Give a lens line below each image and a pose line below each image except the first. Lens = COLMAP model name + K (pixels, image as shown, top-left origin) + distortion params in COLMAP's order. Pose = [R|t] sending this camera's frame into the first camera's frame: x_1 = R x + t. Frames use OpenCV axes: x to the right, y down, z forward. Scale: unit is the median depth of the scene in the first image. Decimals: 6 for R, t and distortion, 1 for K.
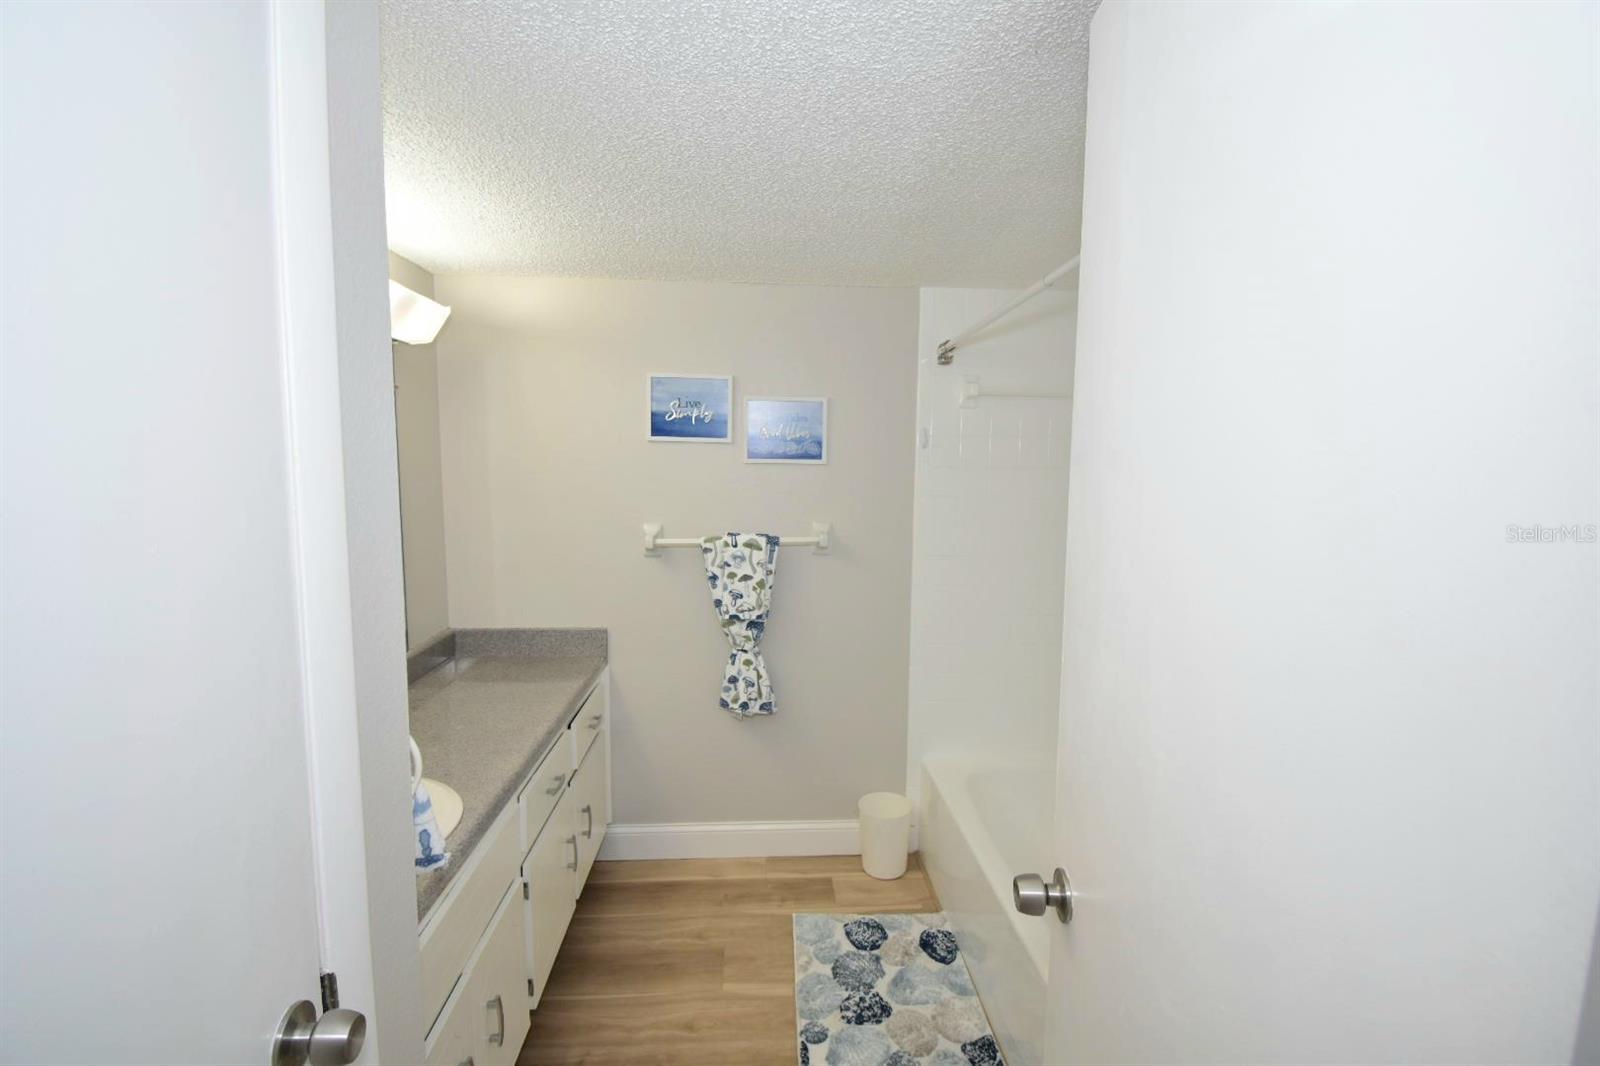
lens RADIAL K [[705.5, 0, 806.0], [0, 705.5, 528.4], [0, 0, 1]] dist [0.009831, -0.021023]
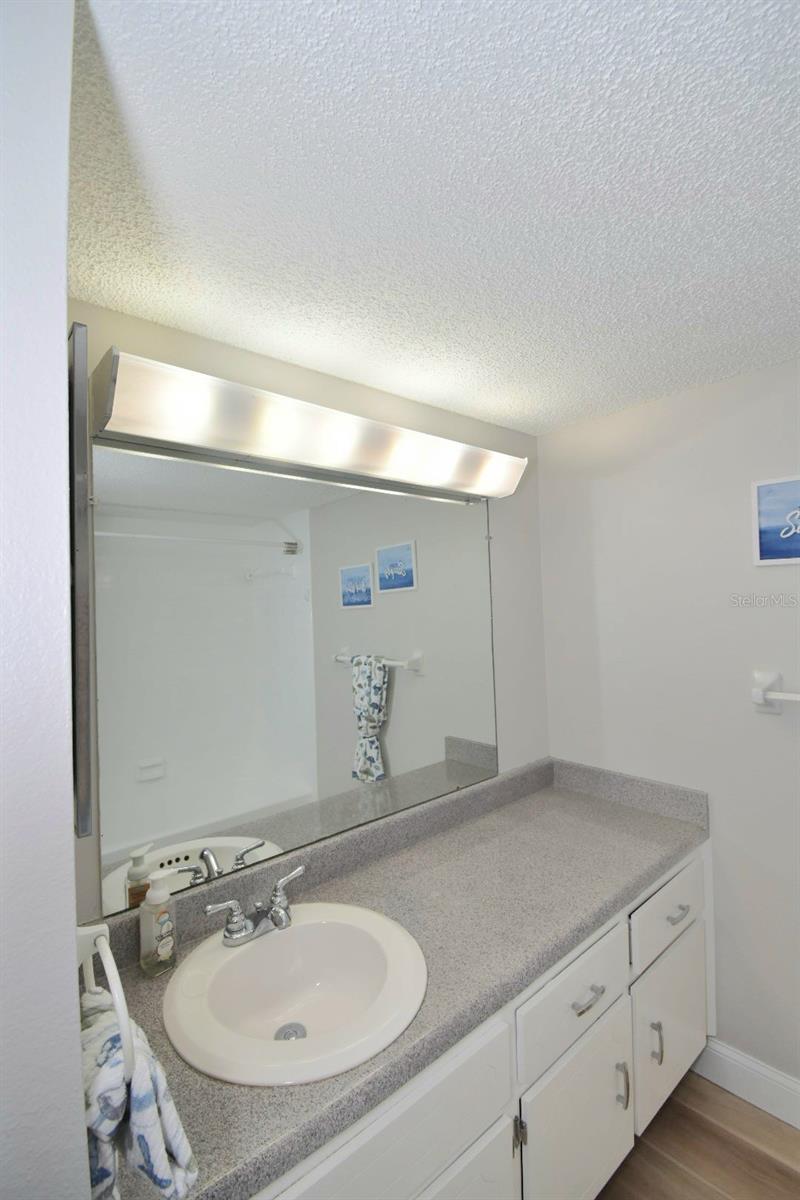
lens RADIAL K [[529.1, 0, 398.3], [0, 529.1, 597.4], [0, 0, 1]] dist [0.009831, -0.021023]
pose [[0.599815, -0.043993, -0.798929, 0.009407], [-0.043481, 0.995220, -0.087447, -0.019532], [0.798957, 0.087190, 0.595035, 0.327366]]
